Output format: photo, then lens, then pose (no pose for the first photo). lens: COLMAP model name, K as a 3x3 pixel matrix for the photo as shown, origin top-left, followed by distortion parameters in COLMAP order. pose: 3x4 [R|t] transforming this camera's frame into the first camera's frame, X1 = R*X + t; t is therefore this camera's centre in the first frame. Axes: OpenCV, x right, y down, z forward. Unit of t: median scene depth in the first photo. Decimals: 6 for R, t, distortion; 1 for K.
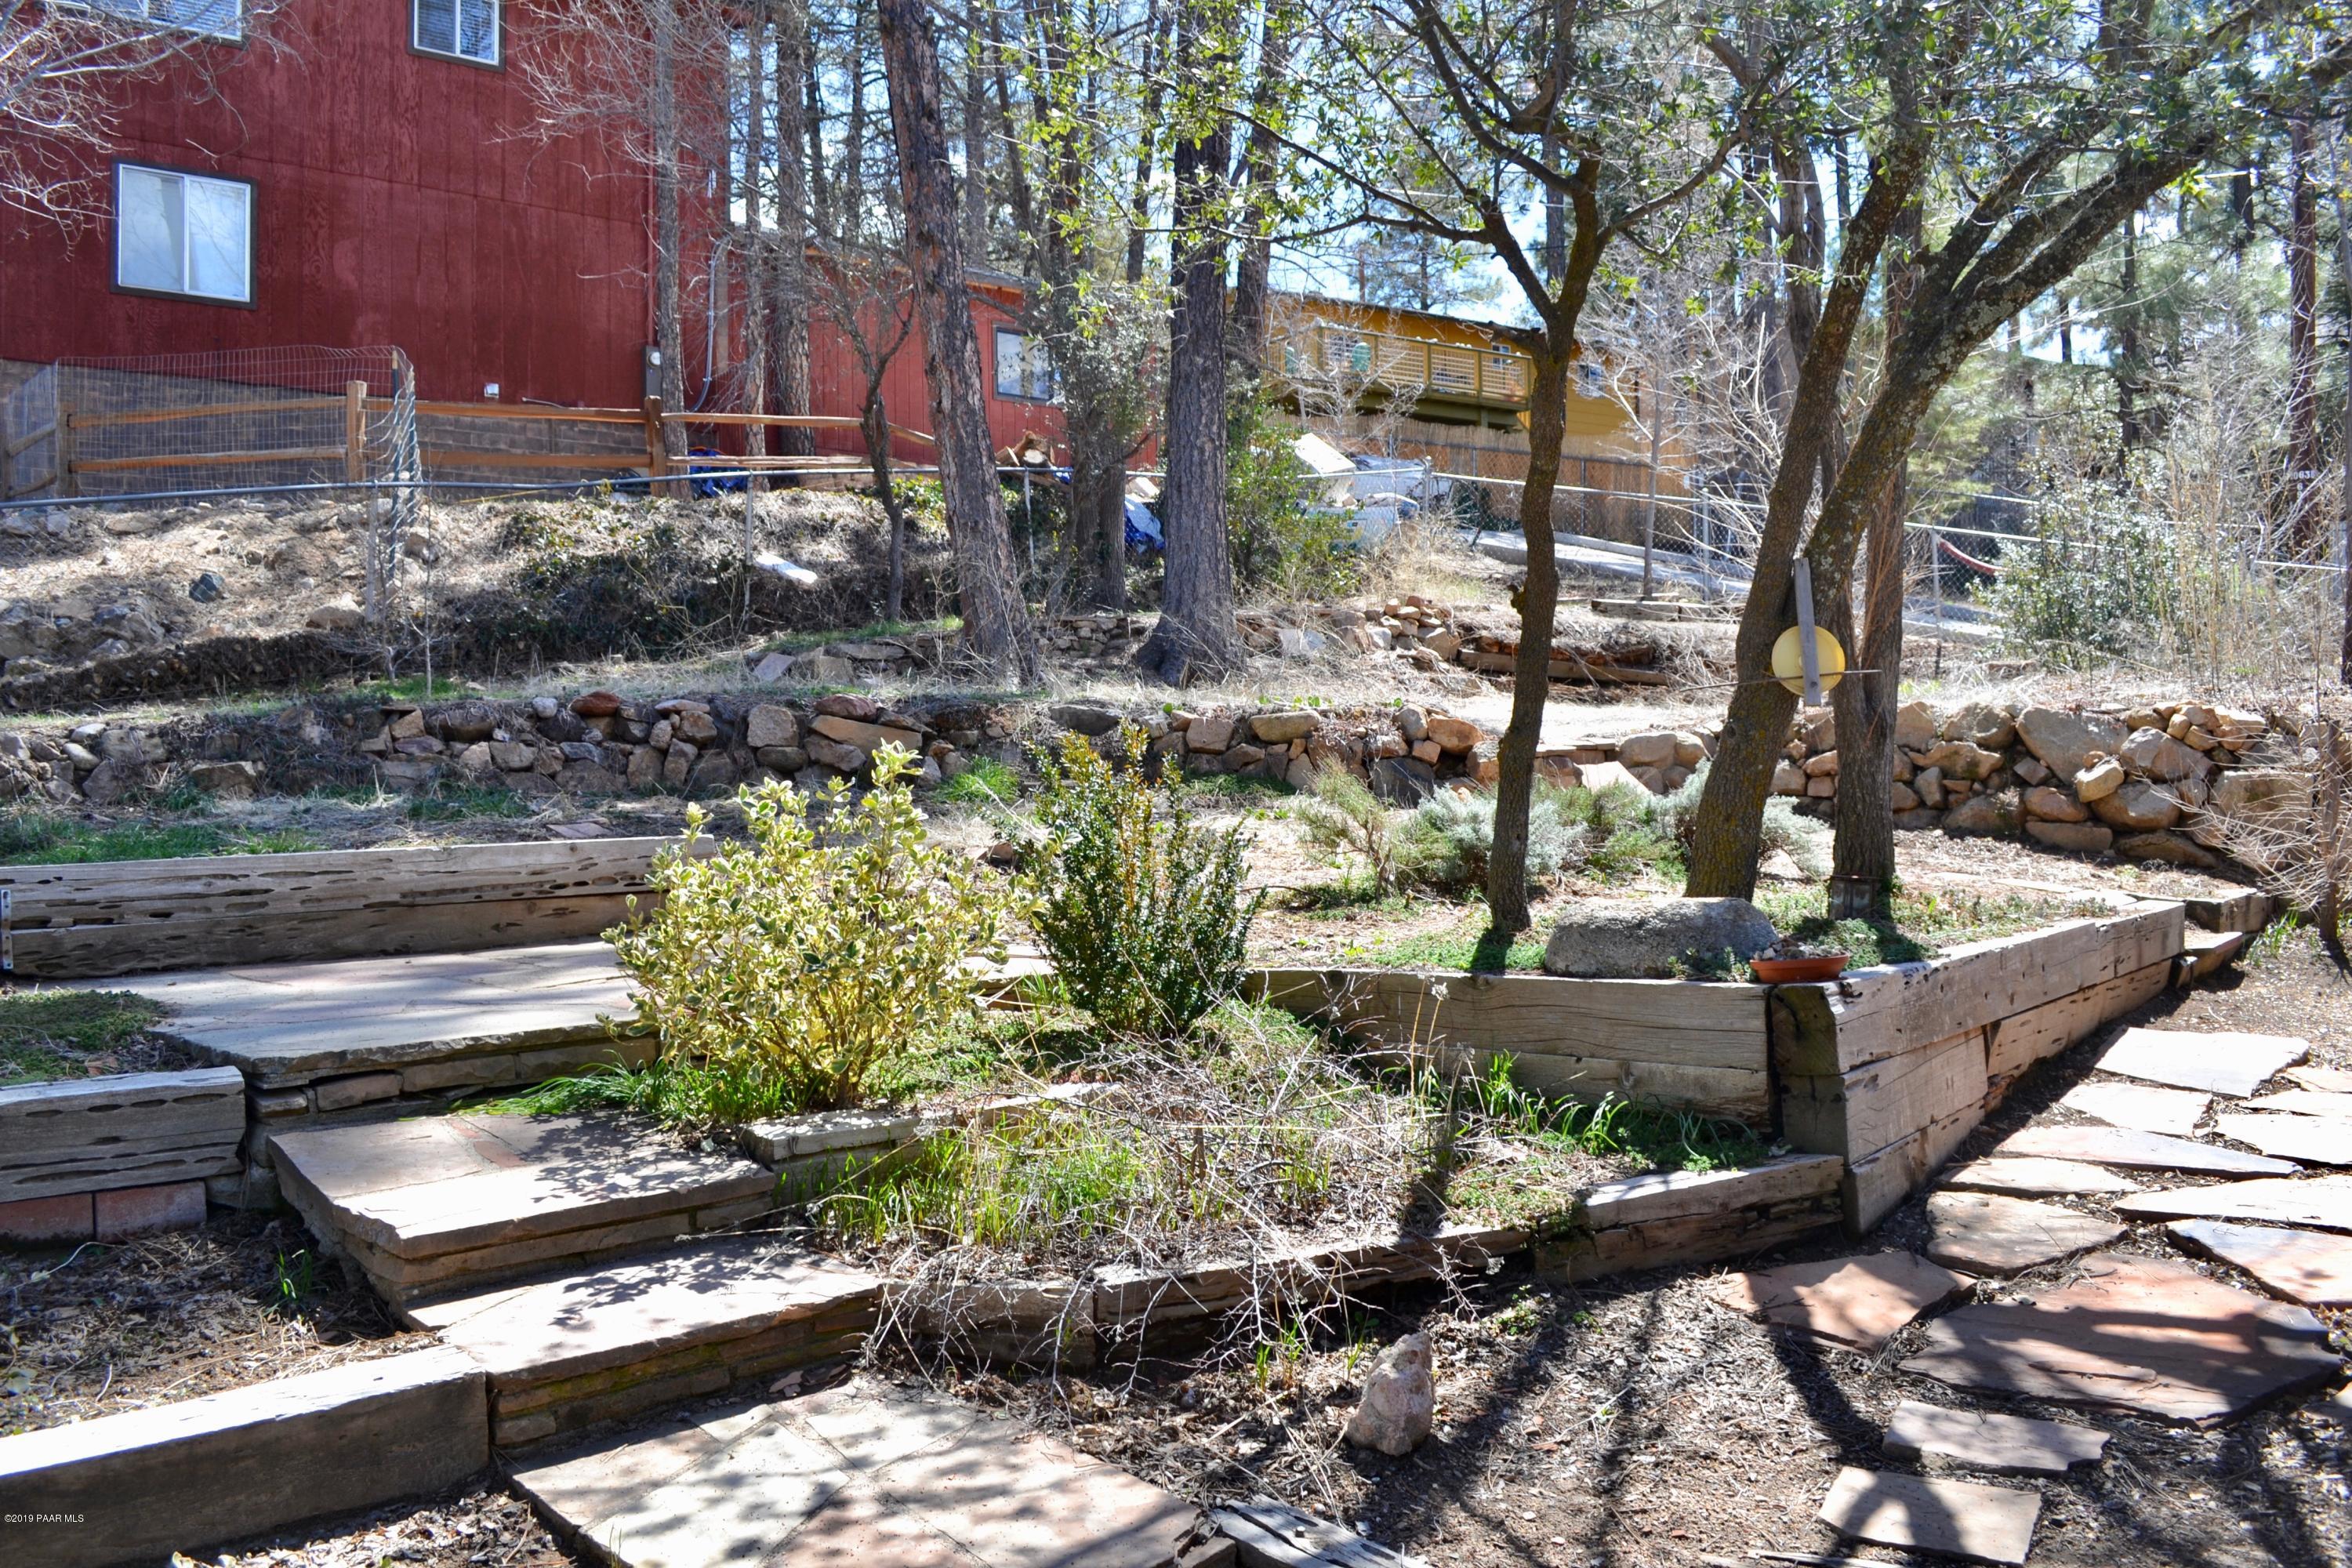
lens RADIAL K [[1899.3, 0, 1164.1], [0, 1899.3, 784.6], [0, 0, 1]] dist [-0.078112, 0.008121]
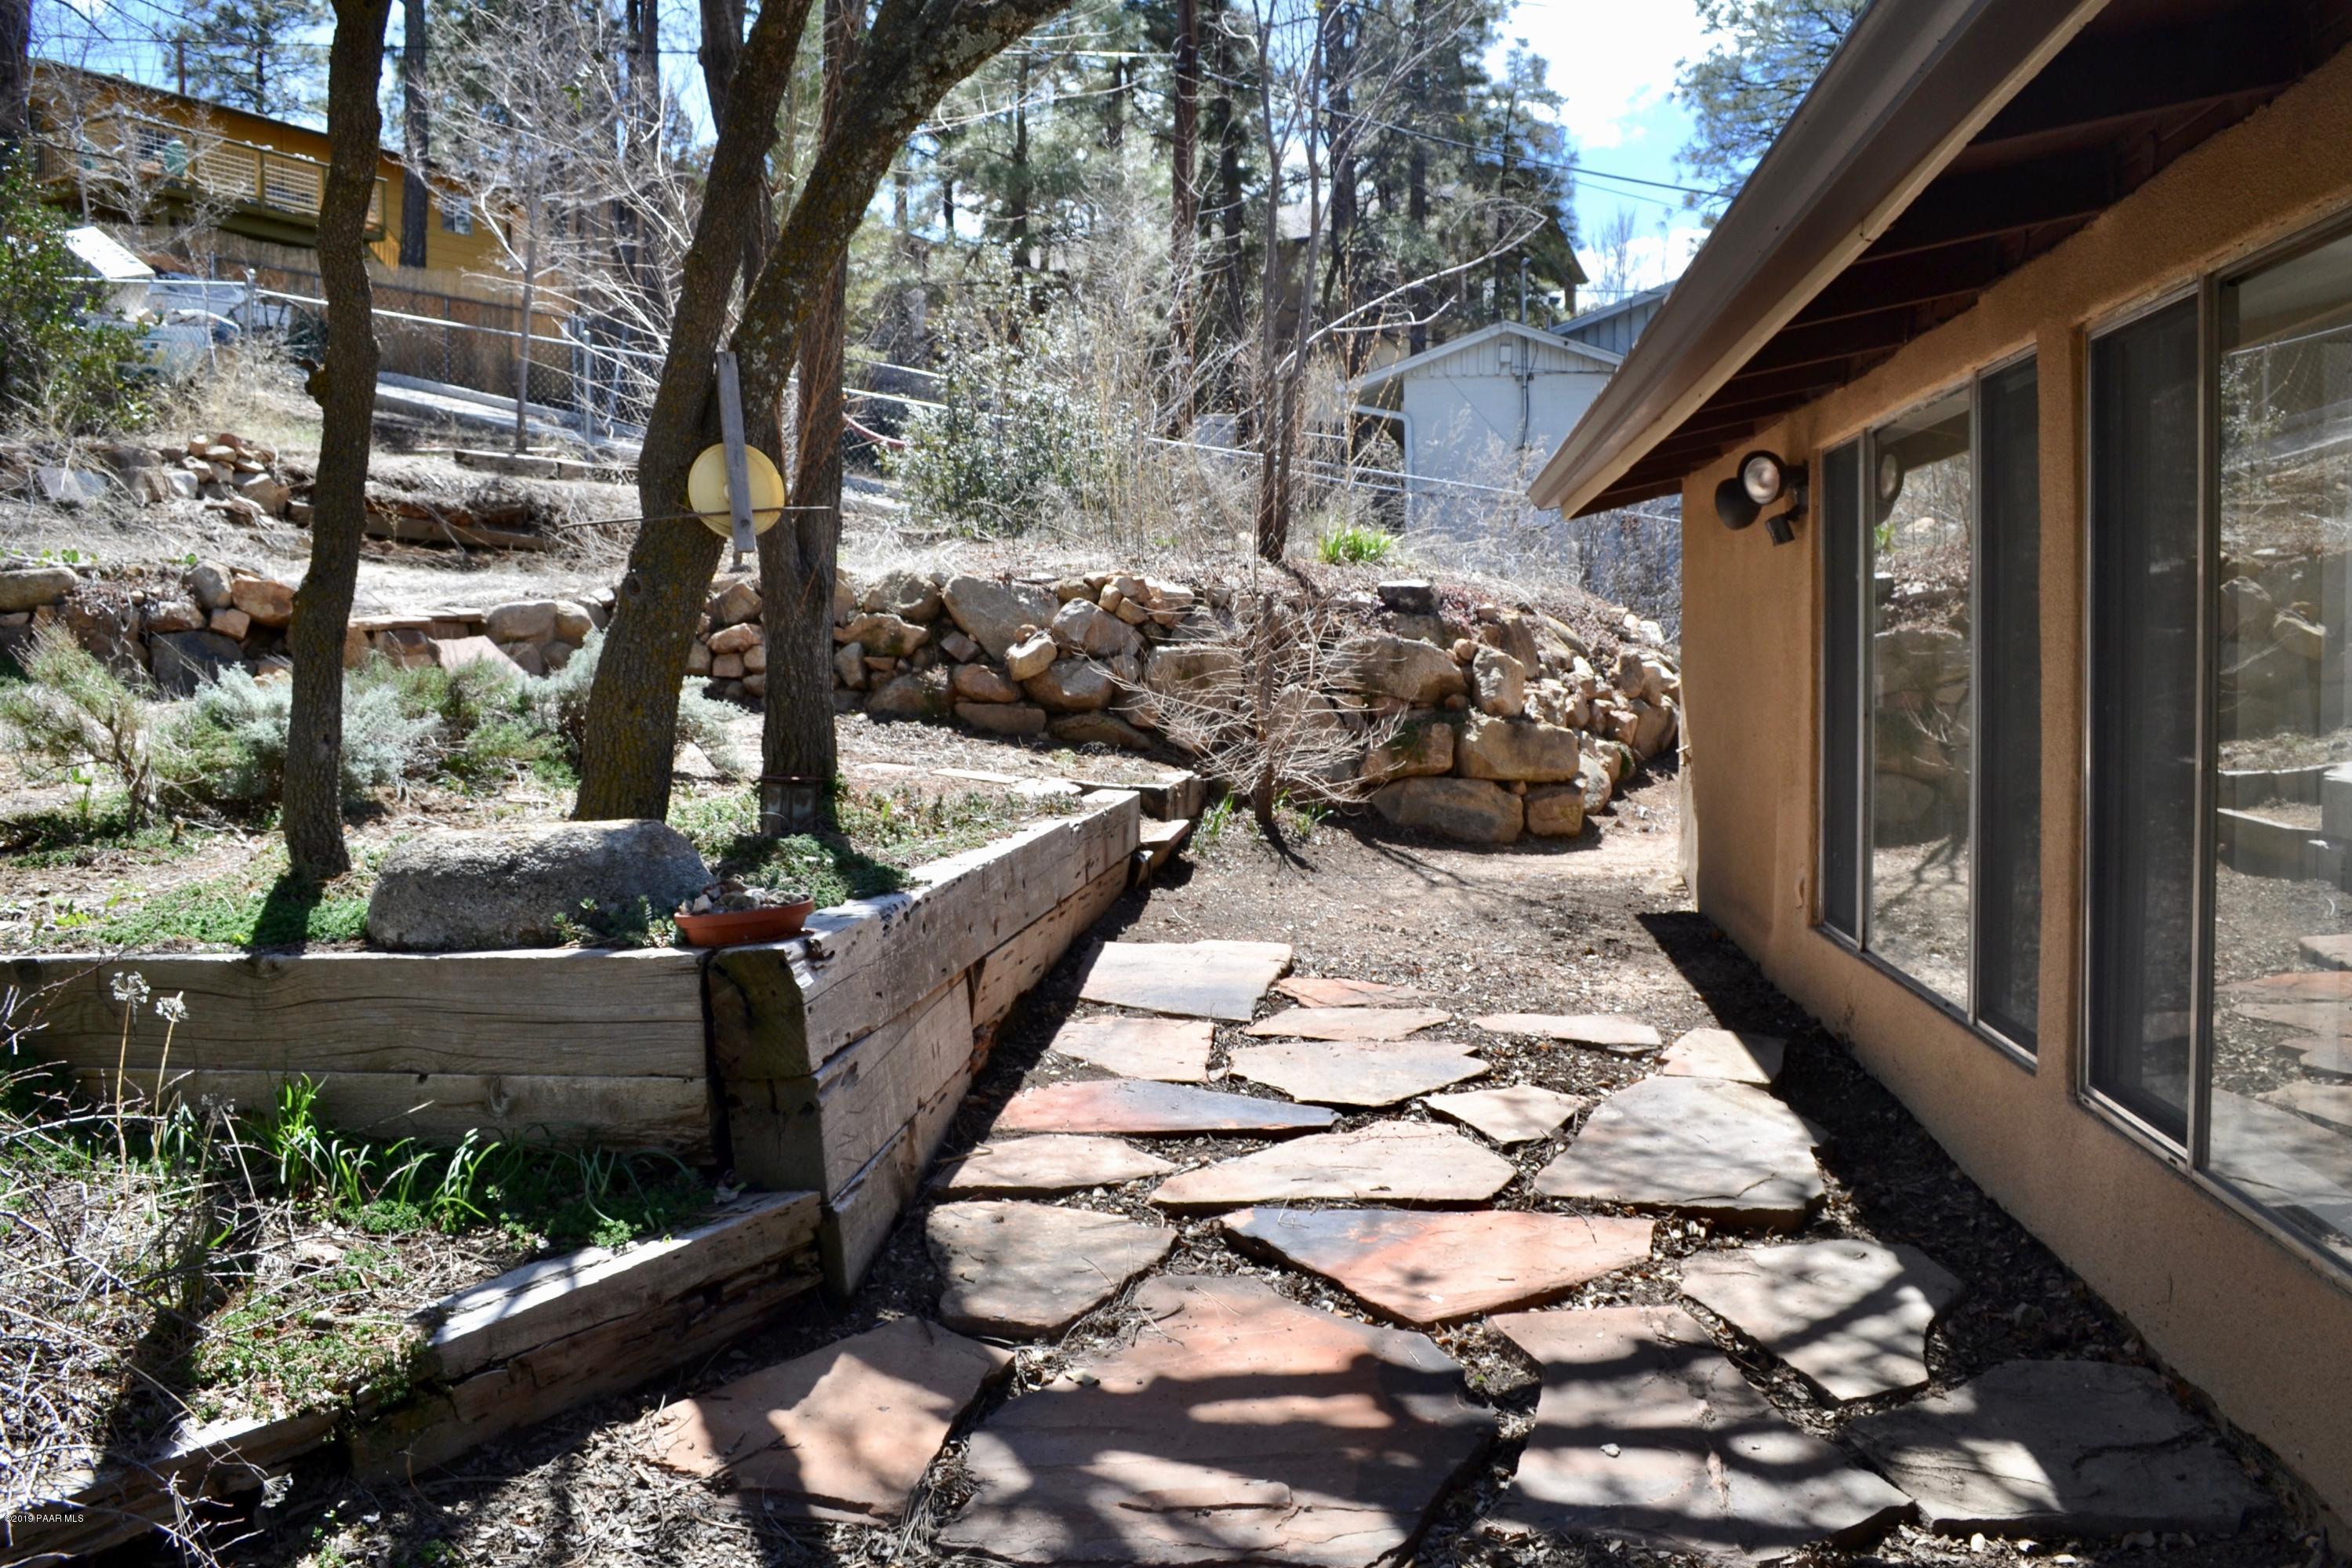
lens RADIAL K [[1899.3, 0, 1164.1], [0, 1899.3, 784.6], [0, 0, 1]] dist [-0.078112, 0.008121]
pose [[0.838608, -0.037507, 0.543443, 0.060650], [0.003935, 0.998018, 0.062809, 0.002654], [-0.544721, -0.050534, 0.837093, 0.226245]]
